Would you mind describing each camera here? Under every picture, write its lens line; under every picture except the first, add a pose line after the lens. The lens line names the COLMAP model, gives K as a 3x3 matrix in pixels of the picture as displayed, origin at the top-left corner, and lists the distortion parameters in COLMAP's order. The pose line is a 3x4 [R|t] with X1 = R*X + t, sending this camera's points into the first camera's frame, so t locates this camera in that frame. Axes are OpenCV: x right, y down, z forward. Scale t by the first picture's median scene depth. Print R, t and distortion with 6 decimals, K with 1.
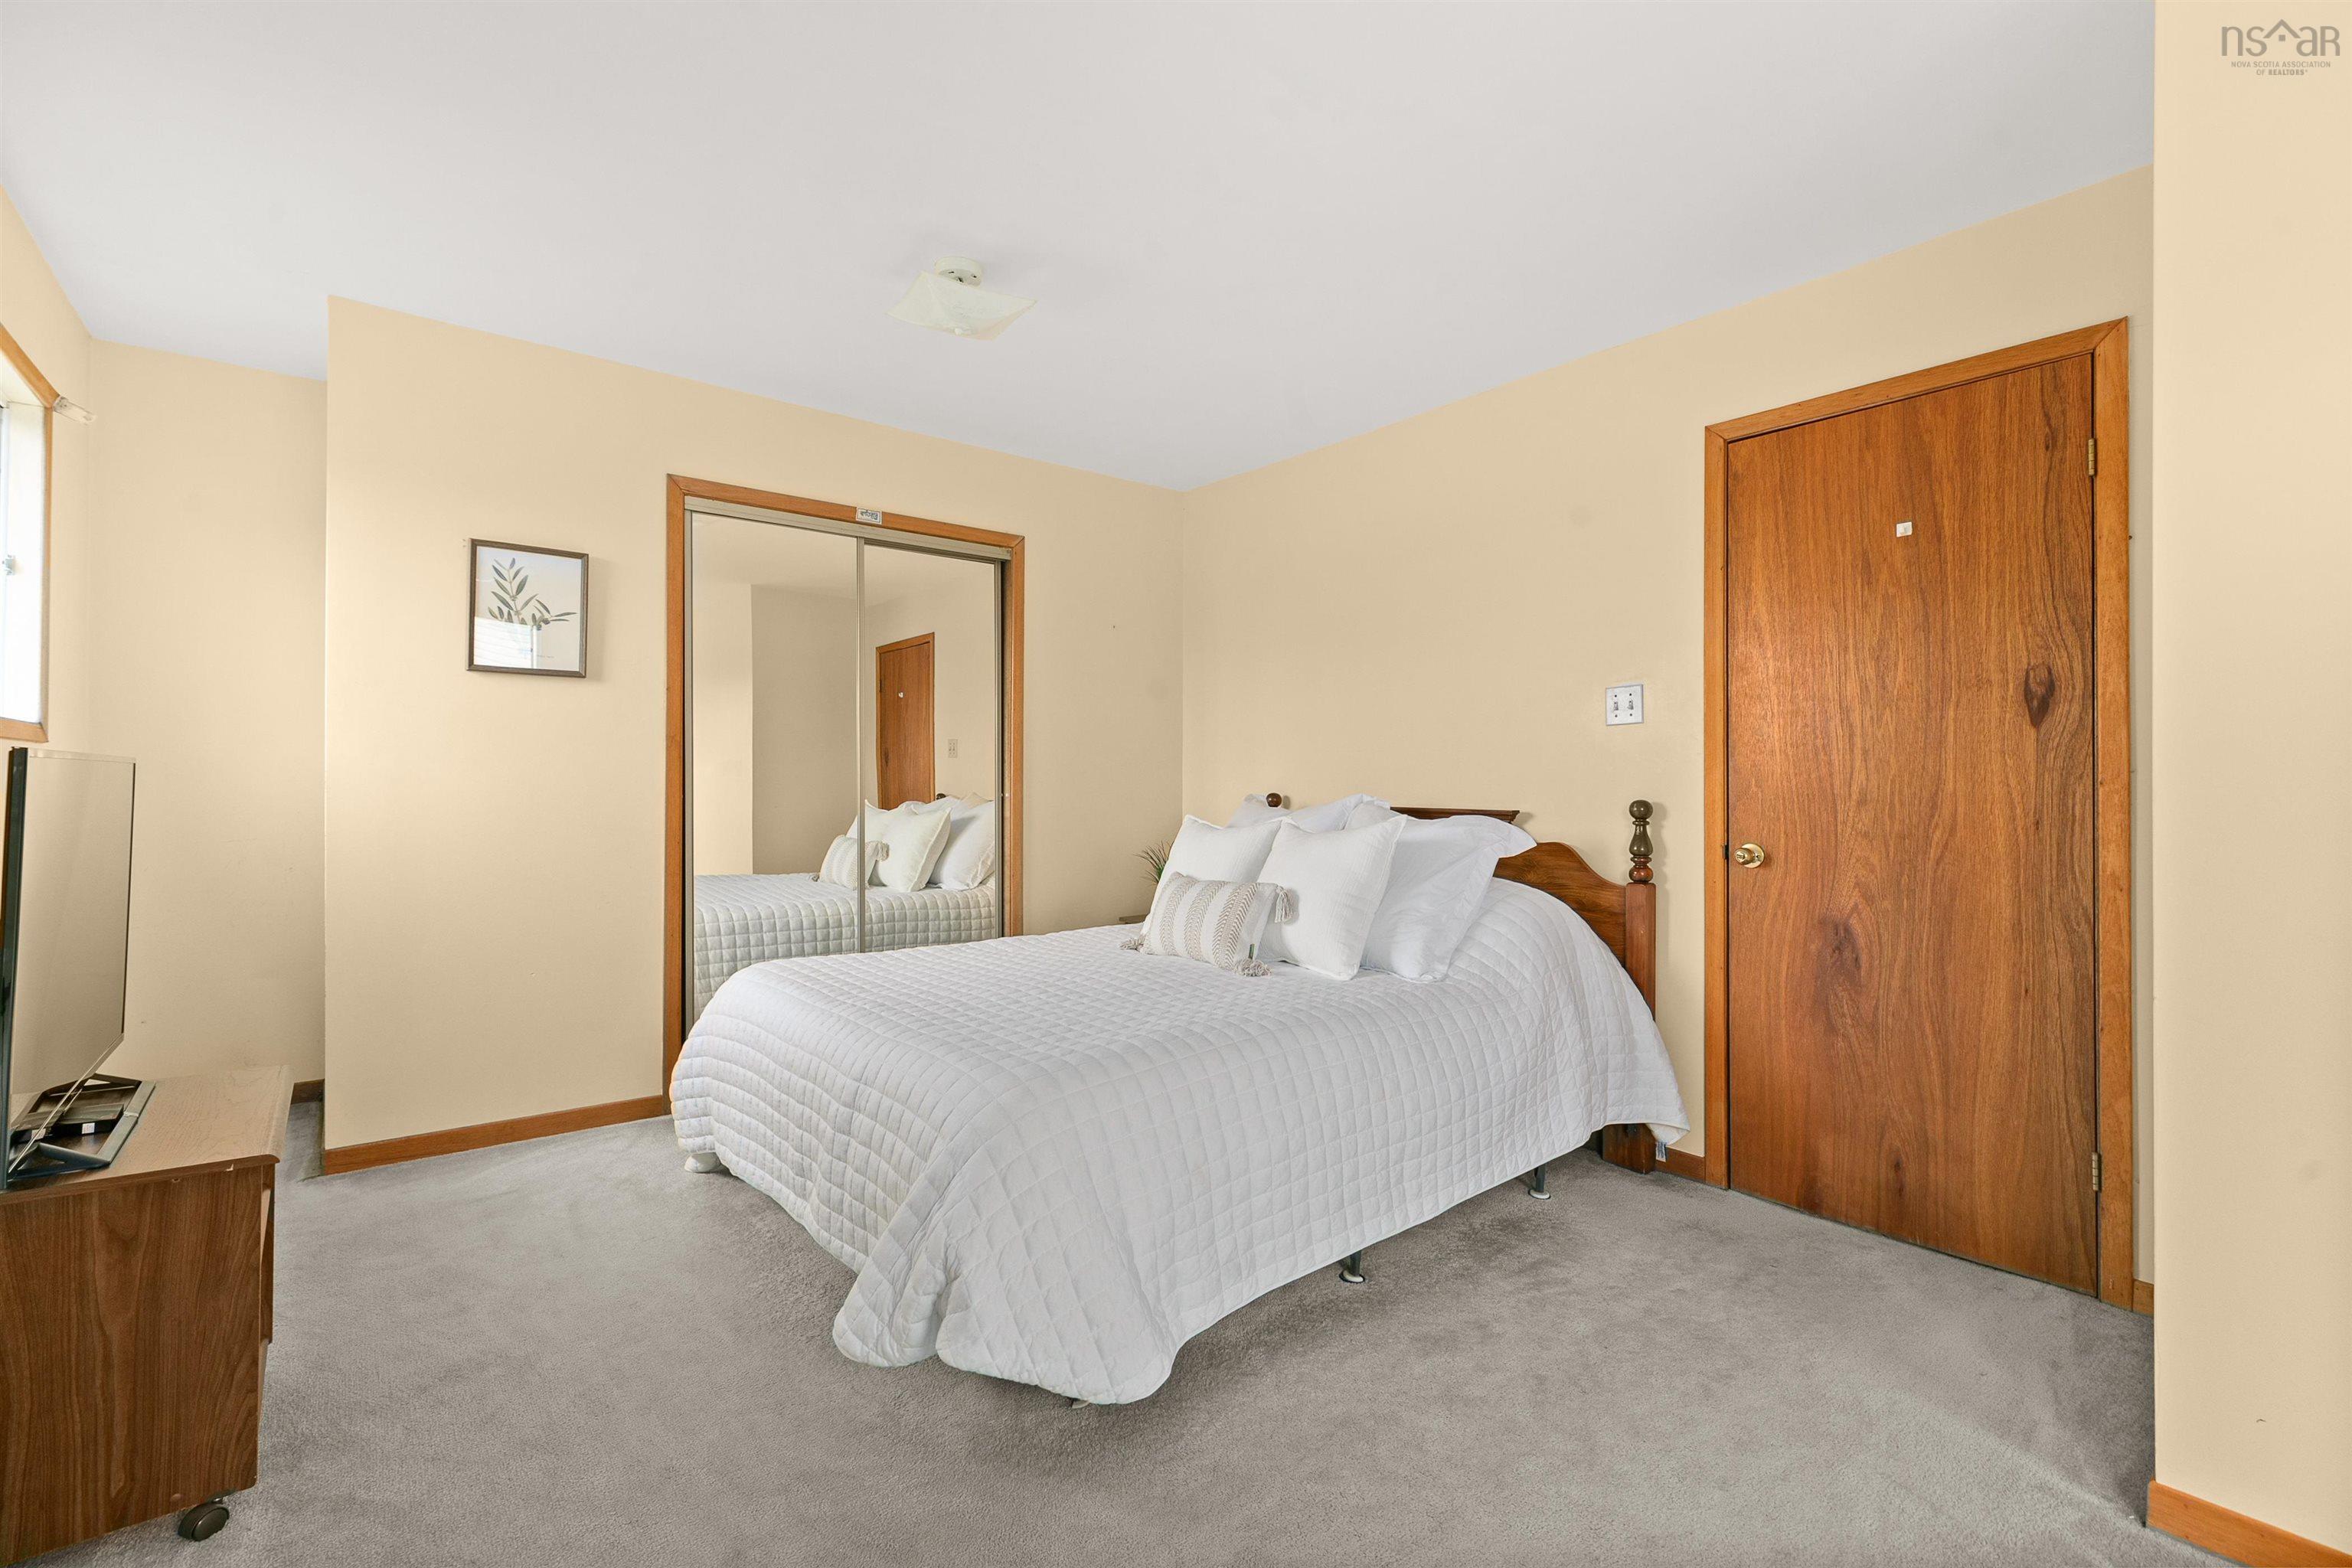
lens RADIAL K [[1043.2, 0, 1181.0], [0, 1043.2, 791.7], [0, 0, 1]] dist [0.008959, -0.001616]
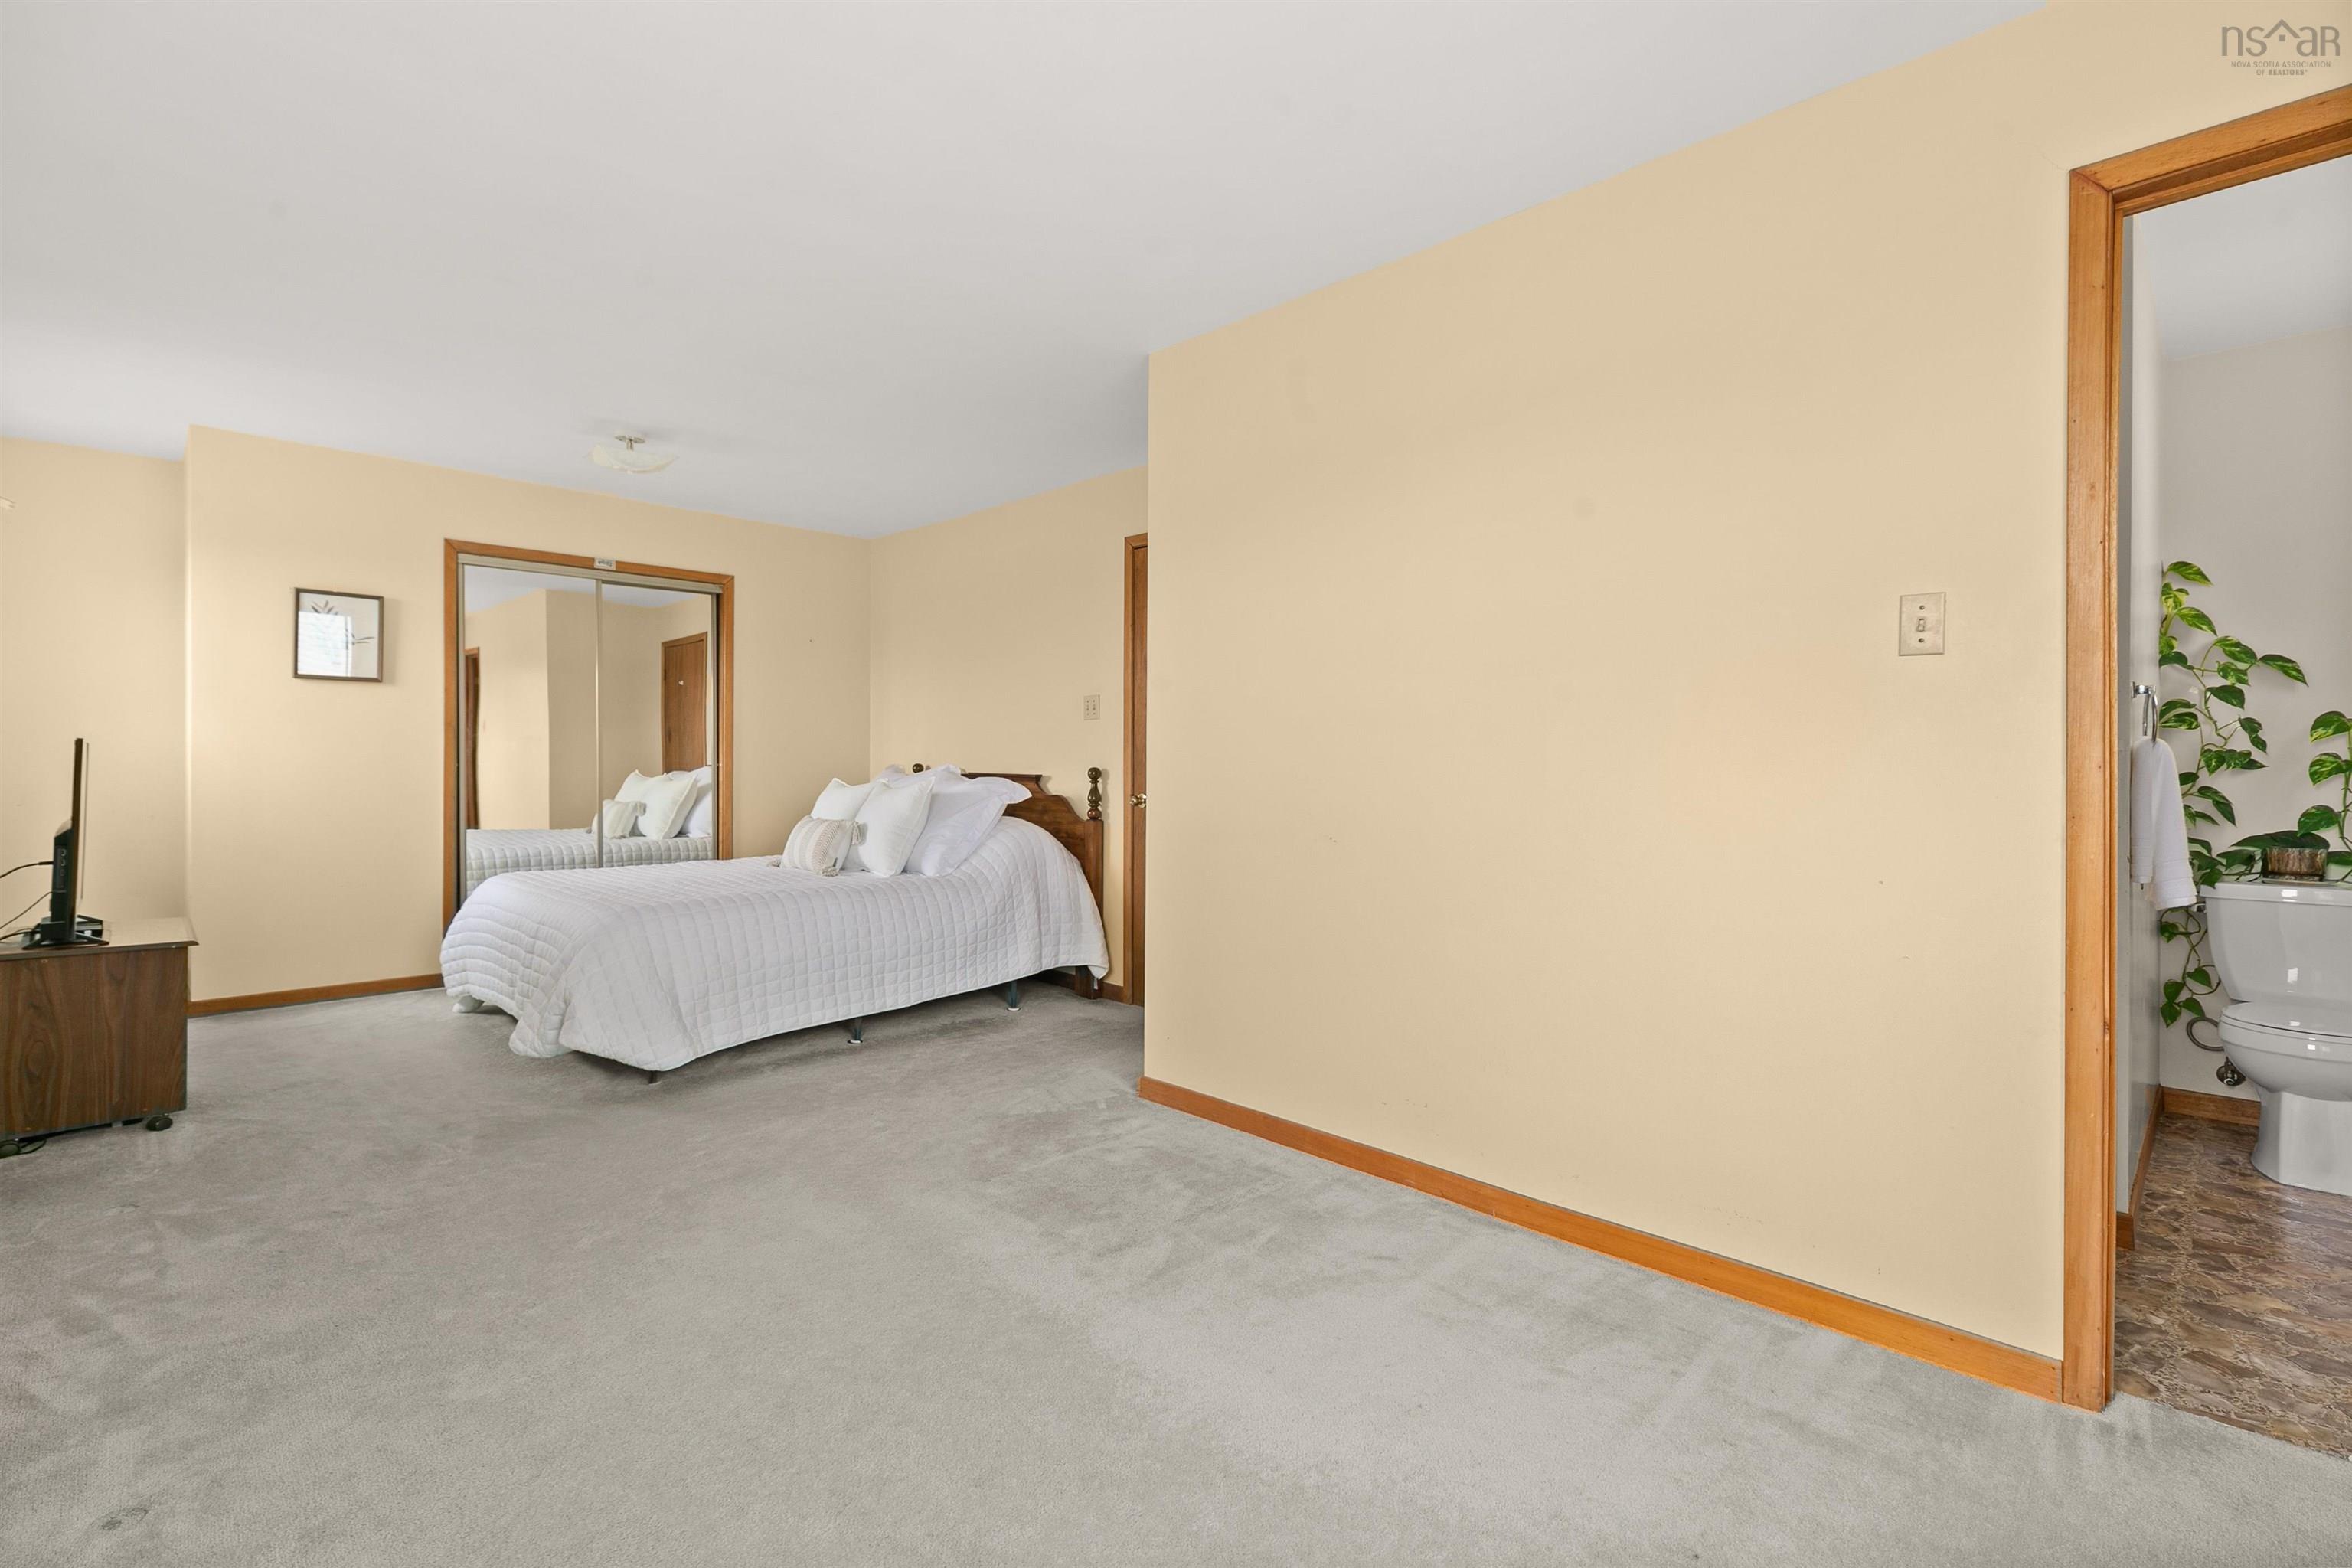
lens RADIAL K [[1043.2, 0, 1175.5], [0, 1043.2, 773.7], [0, 0, 1]] dist [0.008959, -0.001616]
pose [[0.994106, -0.000070, 0.108408, 0.430870], [-0.000735, 0.999972, 0.007389, 0.006943], [-0.108406, -0.007425, 0.994079, -0.662235]]
